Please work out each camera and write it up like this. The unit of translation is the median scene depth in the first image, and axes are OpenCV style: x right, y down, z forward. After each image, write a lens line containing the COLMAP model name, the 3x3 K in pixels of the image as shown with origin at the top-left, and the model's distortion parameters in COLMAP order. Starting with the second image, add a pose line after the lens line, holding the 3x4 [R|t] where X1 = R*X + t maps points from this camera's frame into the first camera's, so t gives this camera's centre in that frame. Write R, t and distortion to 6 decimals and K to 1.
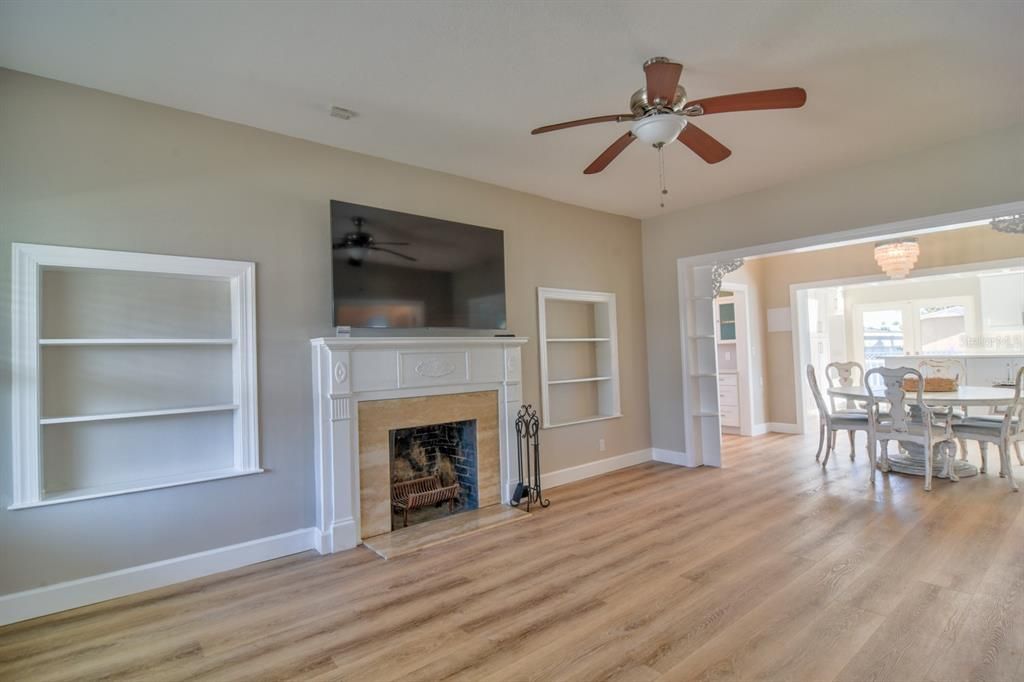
lens RADIAL K [[506.6, 0, 511.9], [0, 506.6, 346.6], [0, 0, 1]] dist [-0.011137, -0.000894]
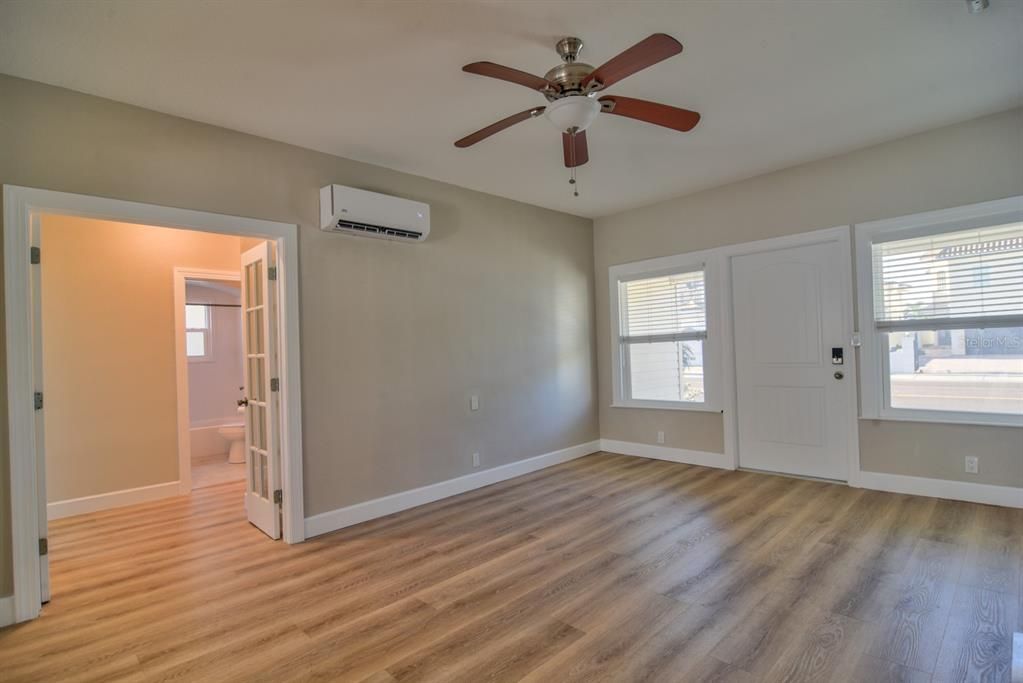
lens RADIAL K [[506.1, 0, 511.4], [0, 506.1, 347.1], [0, 0, 1]] dist [-0.011137, -0.000894]
pose [[-0.993396, 0.069552, -0.091253, 0.329525], [0.071625, 0.997238, -0.019643, 0.010822], [0.089635, -0.026049, -0.995634, 1.210754]]
